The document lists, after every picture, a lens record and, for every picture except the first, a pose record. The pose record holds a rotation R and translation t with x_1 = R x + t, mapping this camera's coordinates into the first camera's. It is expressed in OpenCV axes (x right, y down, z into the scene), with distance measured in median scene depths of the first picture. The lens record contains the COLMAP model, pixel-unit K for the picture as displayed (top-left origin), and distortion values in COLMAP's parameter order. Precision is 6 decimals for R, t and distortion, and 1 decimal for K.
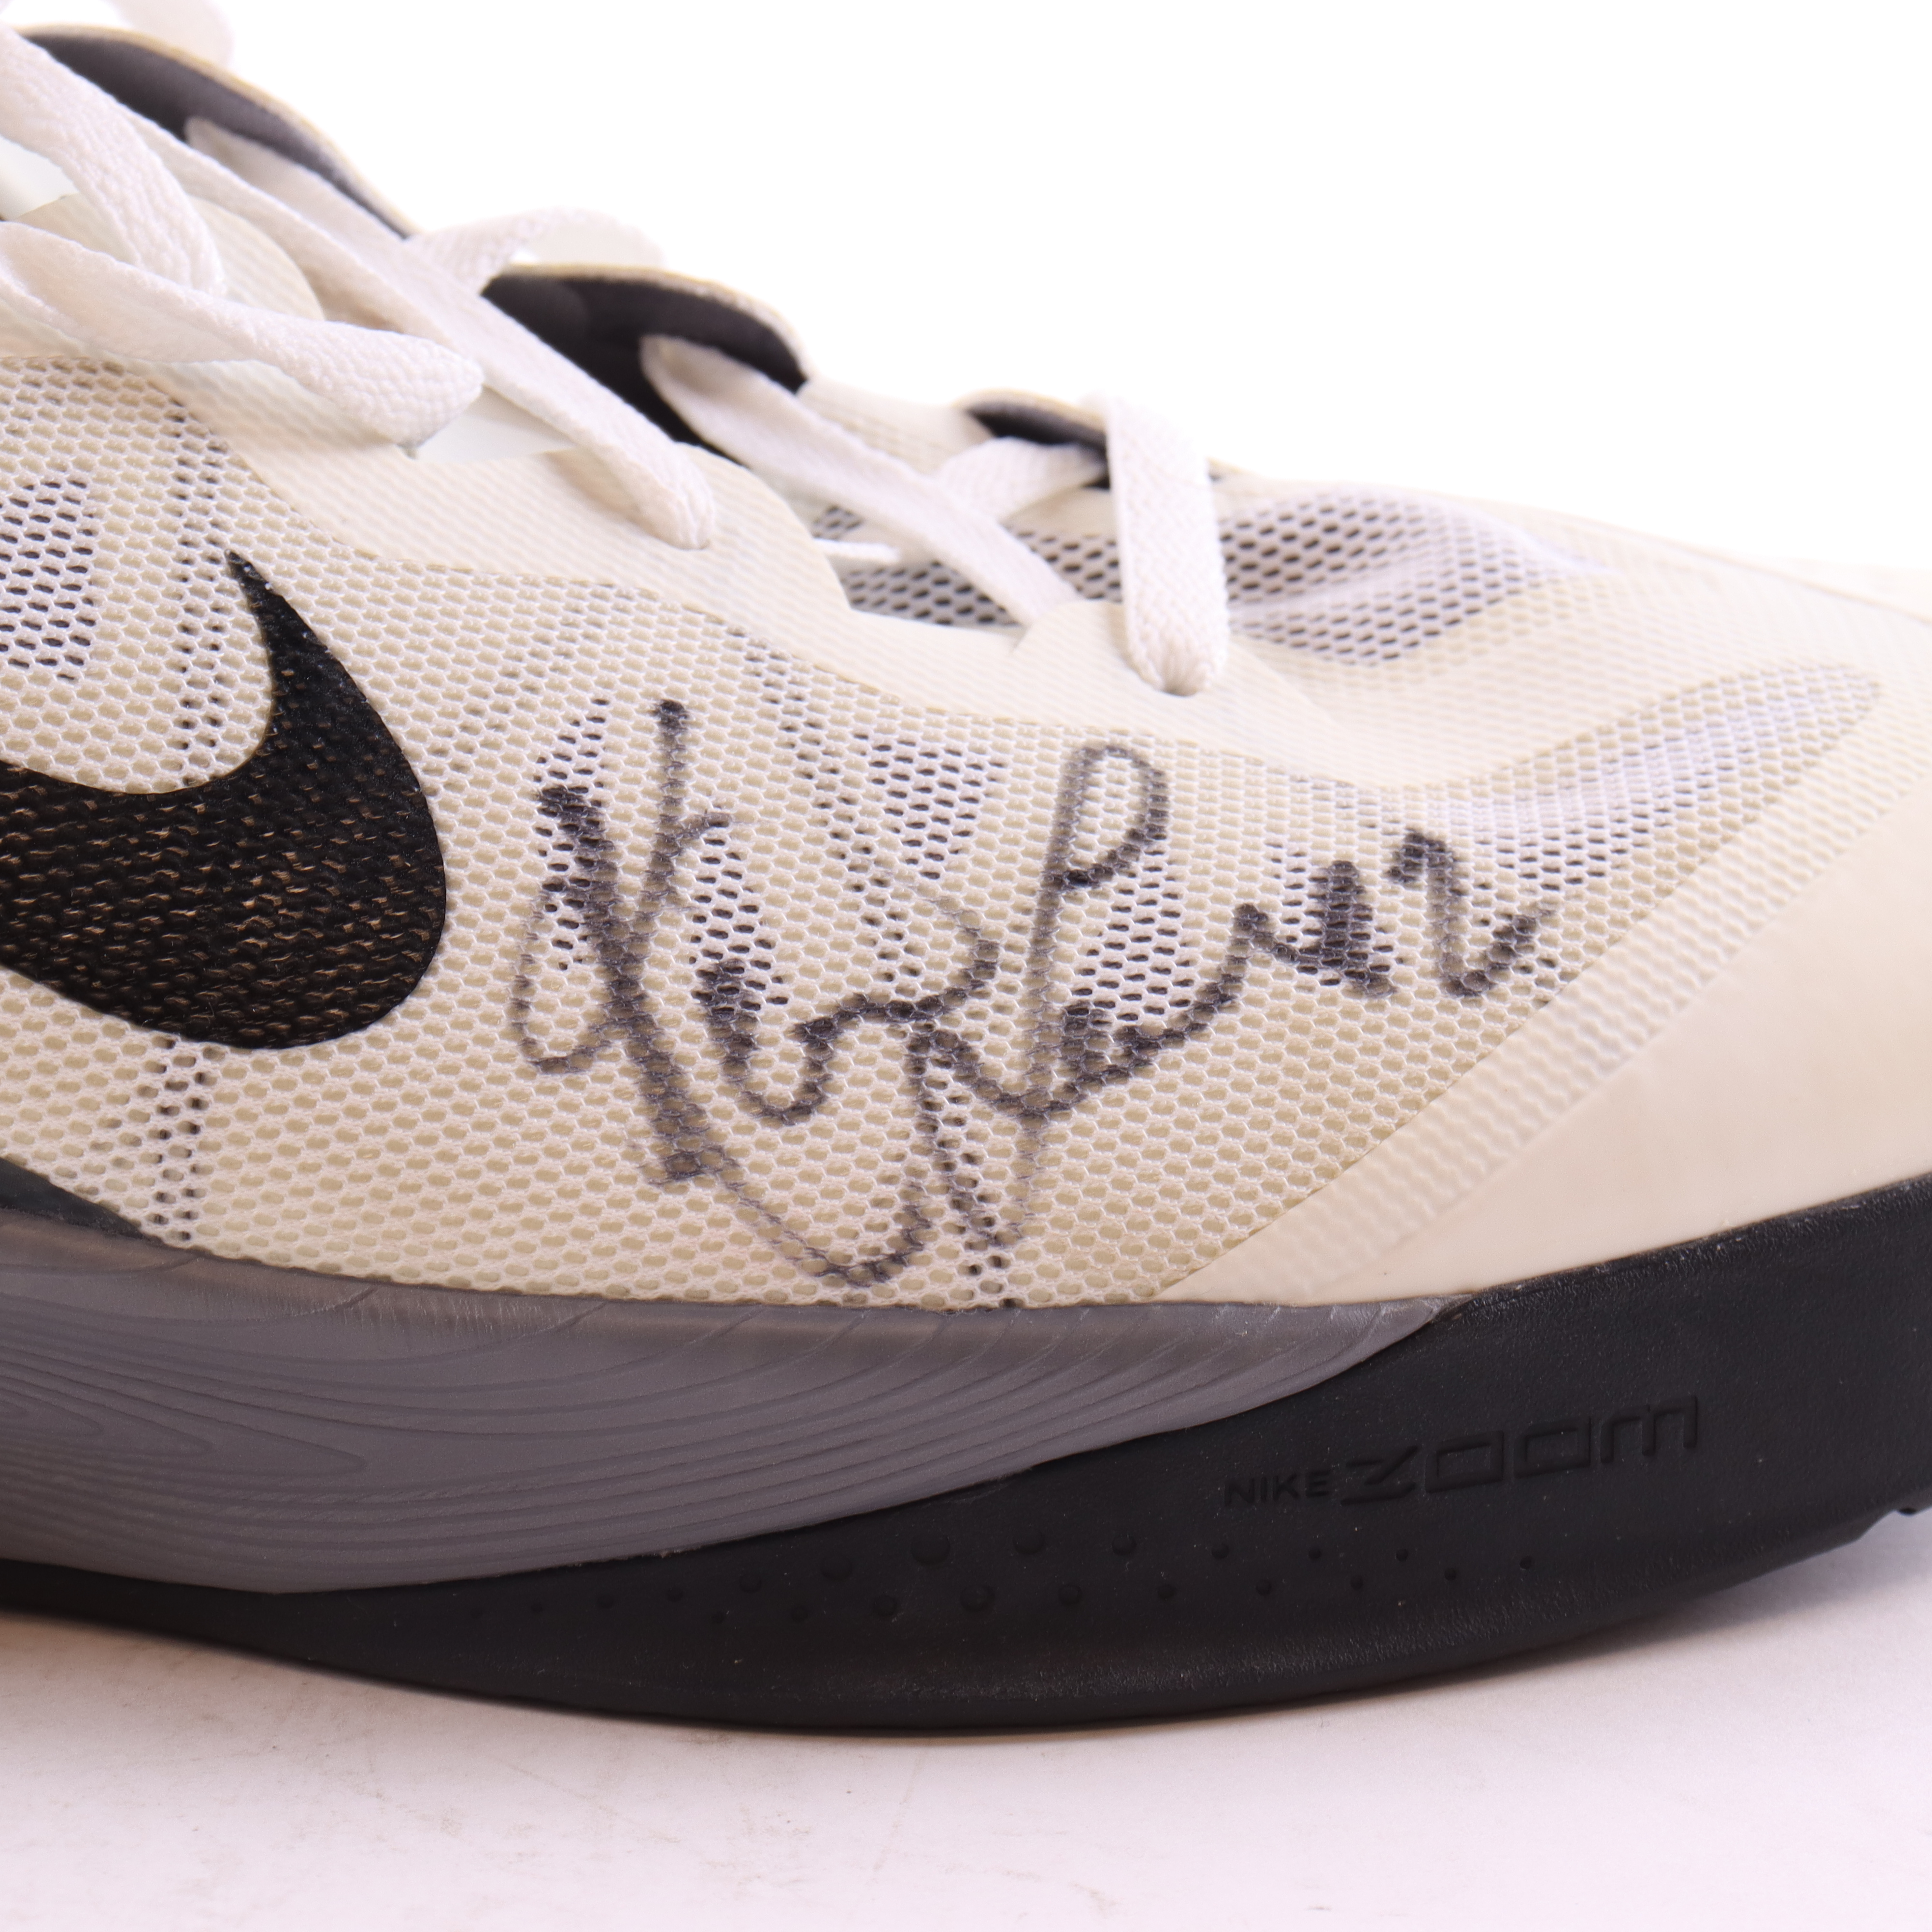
lens RADIAL K [[6912.1, 0, 965.8], [0, 6912.1, 967.1], [0, 0, 1]] dist [0.276663, 0.000000]
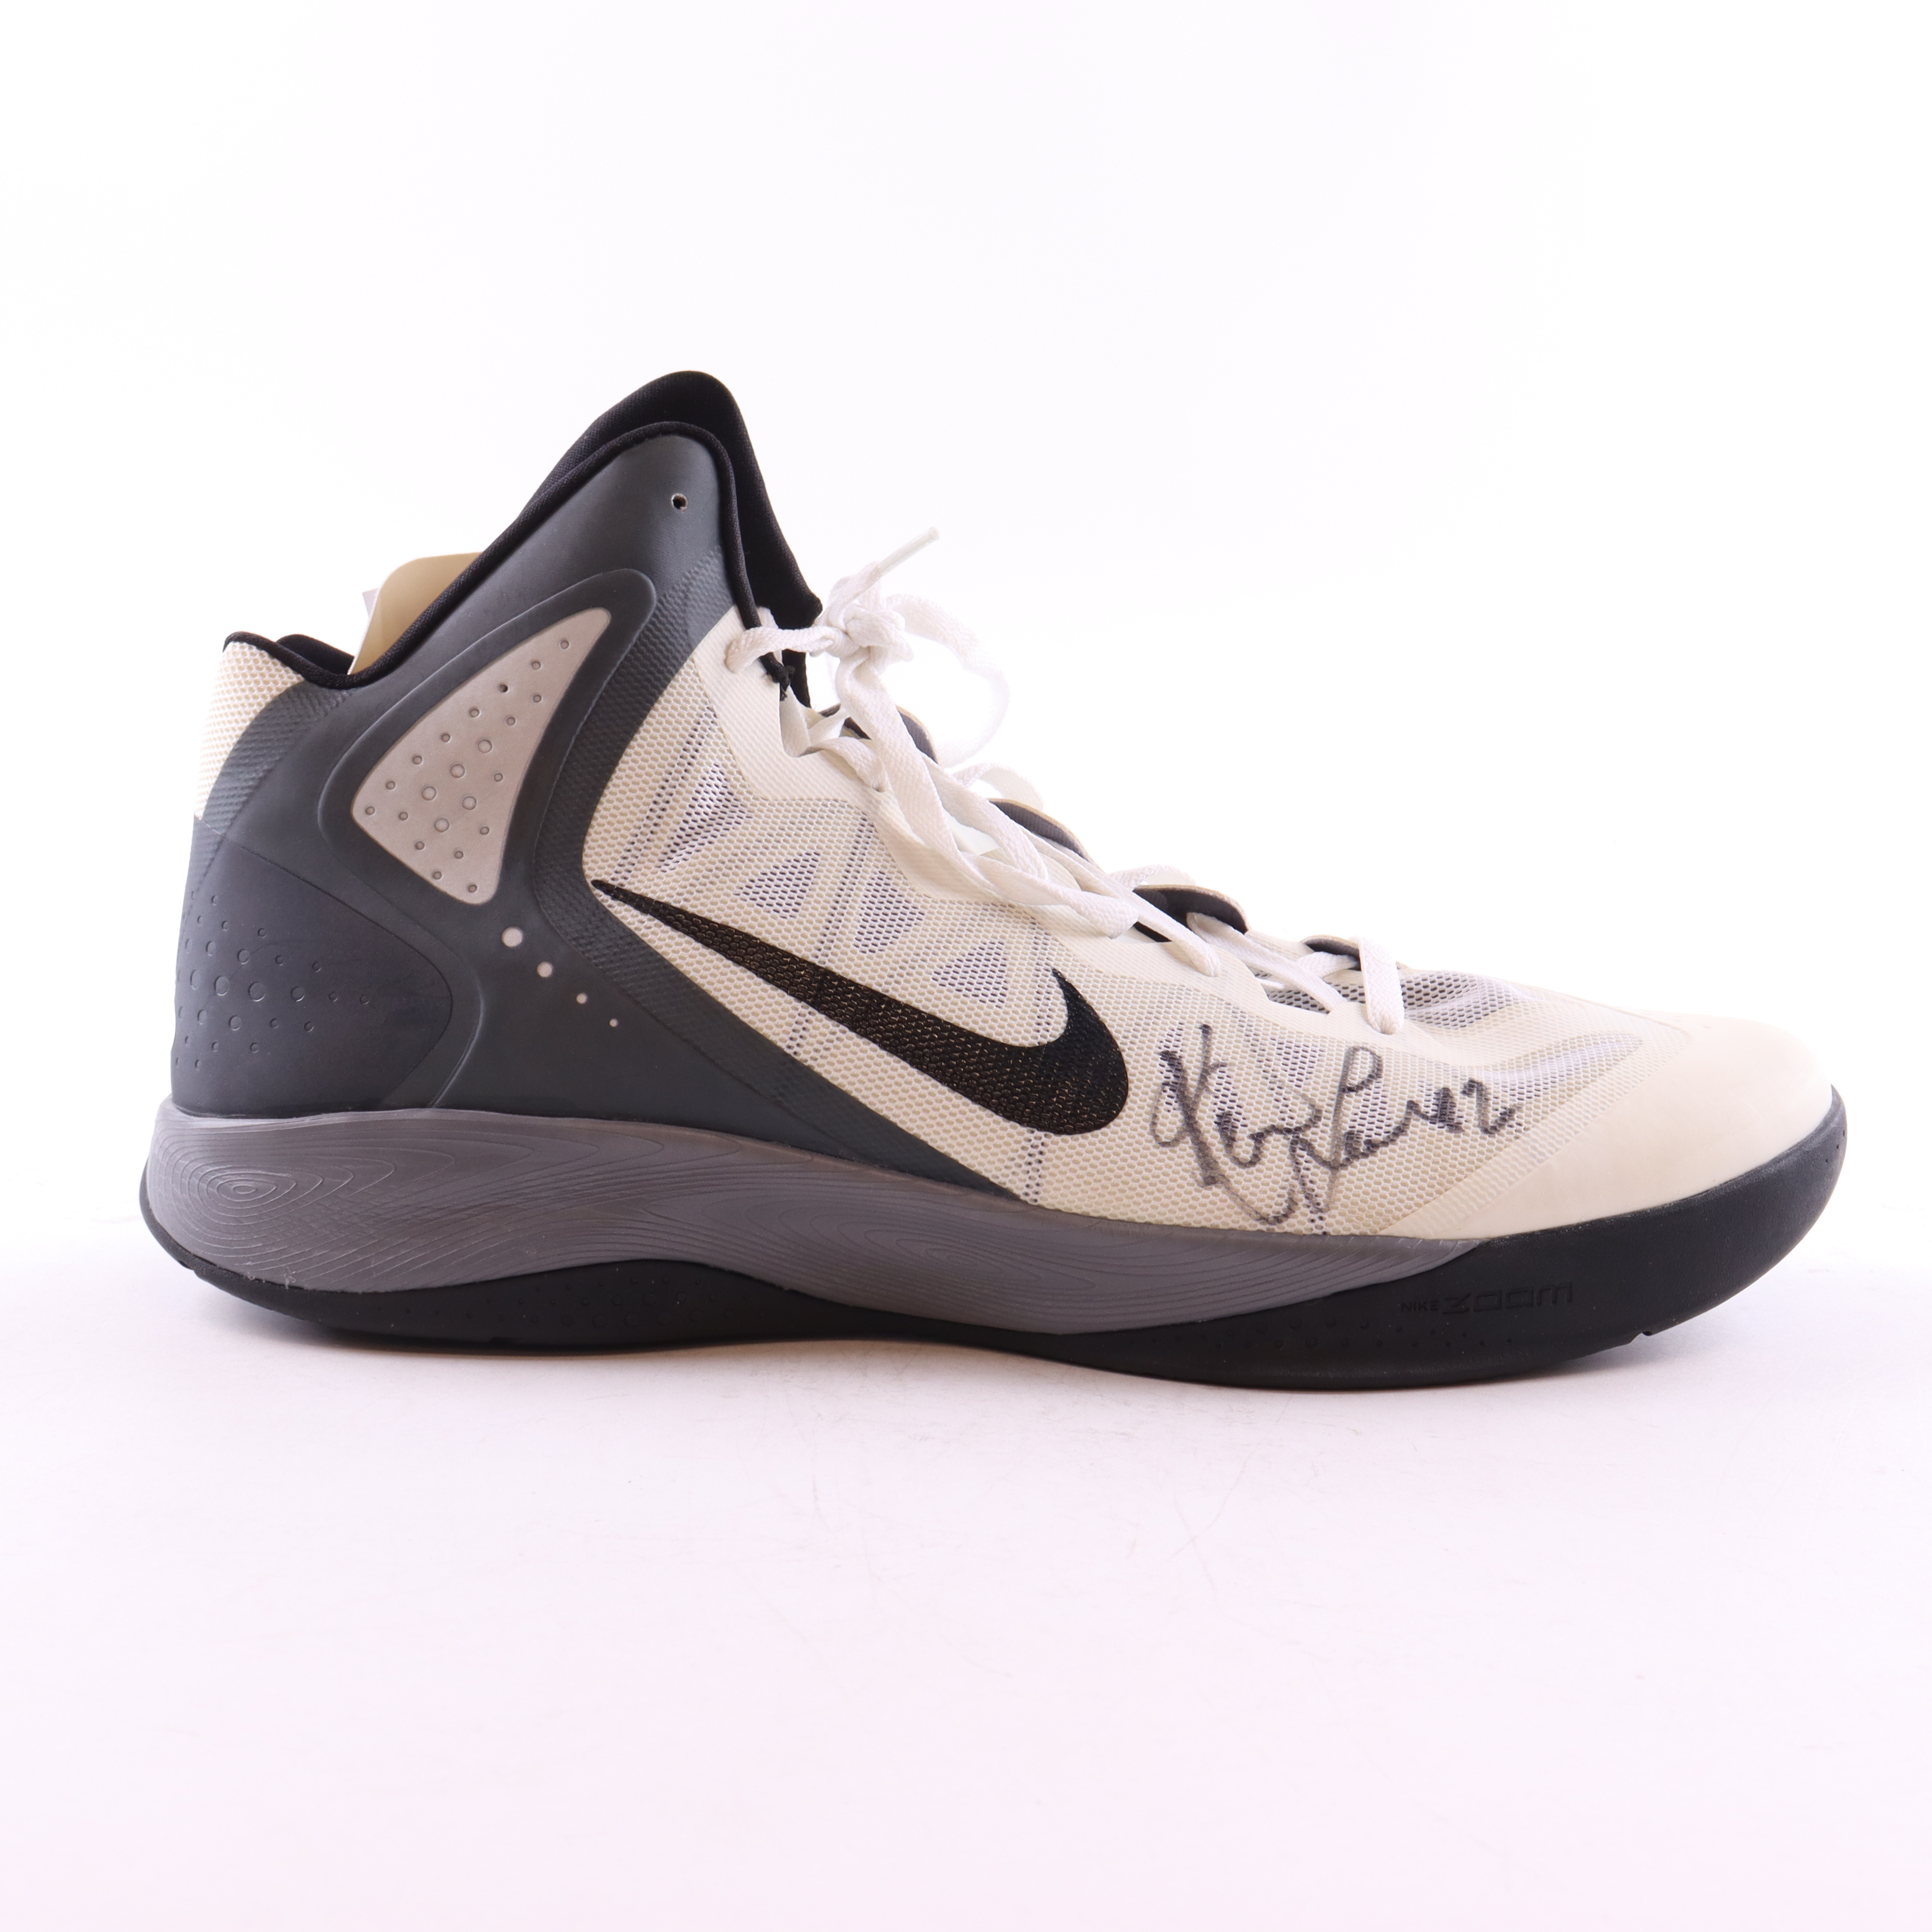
lens RADIAL K [[3645.1, 0, 964.8], [0, 3645.1, 961.5], [0, 0, 1]] dist [0.045741, 0.000000]
pose [[0.997165, 0.020012, -0.072536, -0.034125], [-0.029218, 0.991321, -0.128175, 0.132112], [0.069342, 0.129931, 0.989095, -0.489034]]
